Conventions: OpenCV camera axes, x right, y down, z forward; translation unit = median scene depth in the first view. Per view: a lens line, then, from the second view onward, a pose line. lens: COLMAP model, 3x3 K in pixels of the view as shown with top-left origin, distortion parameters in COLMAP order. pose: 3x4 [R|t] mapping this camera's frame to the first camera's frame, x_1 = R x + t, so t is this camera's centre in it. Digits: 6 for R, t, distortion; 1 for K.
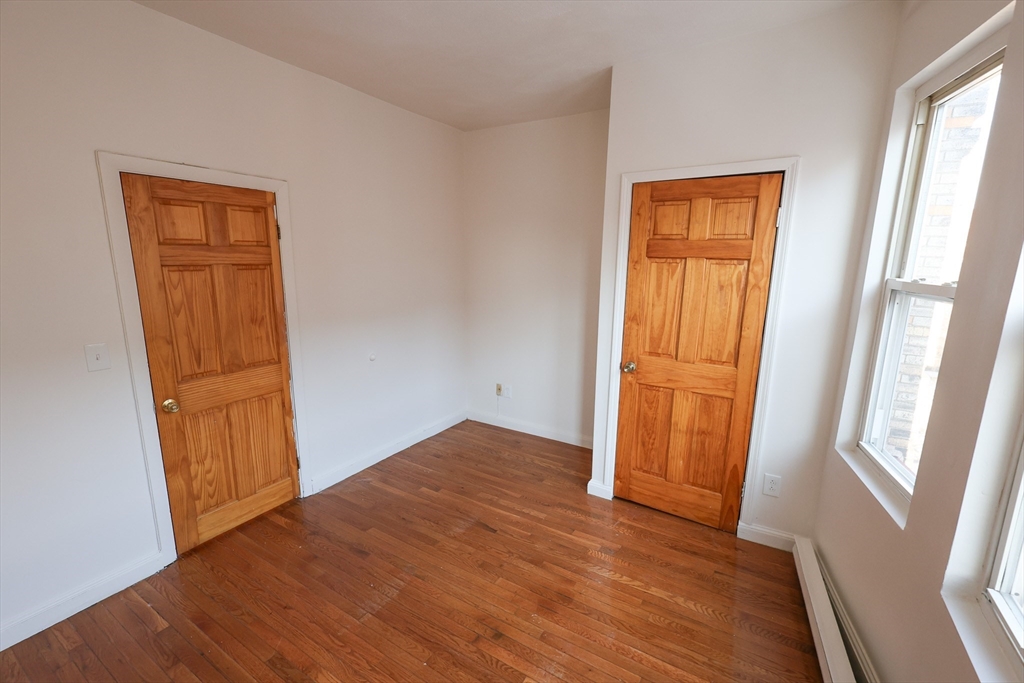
lens RADIAL K [[451.2, 0, 515.0], [0, 451.2, 338.1], [0, 0, 1]] dist [0.009835, 0.000824]
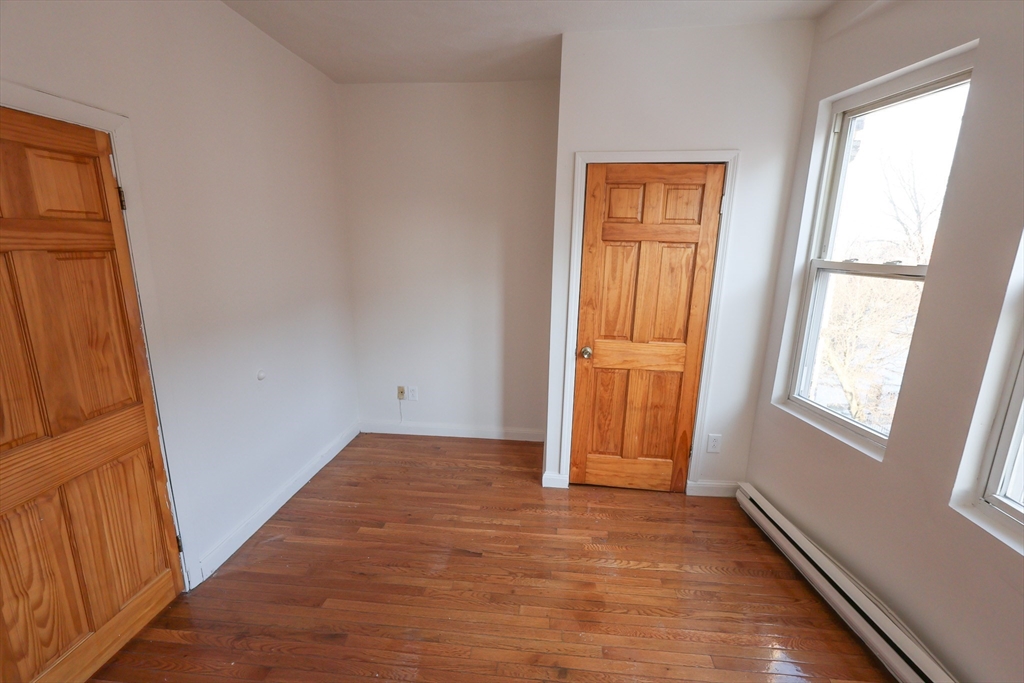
lens RADIAL K [[451.2, 0, 510.9], [0, 451.2, 338.9], [0, 0, 1]] dist [0.009835, 0.000824]
pose [[0.896296, -0.092026, 0.433803, -0.343569], [0.074814, 0.995588, 0.056626, -0.036518], [-0.437100, -0.018299, 0.899227, 0.198845]]
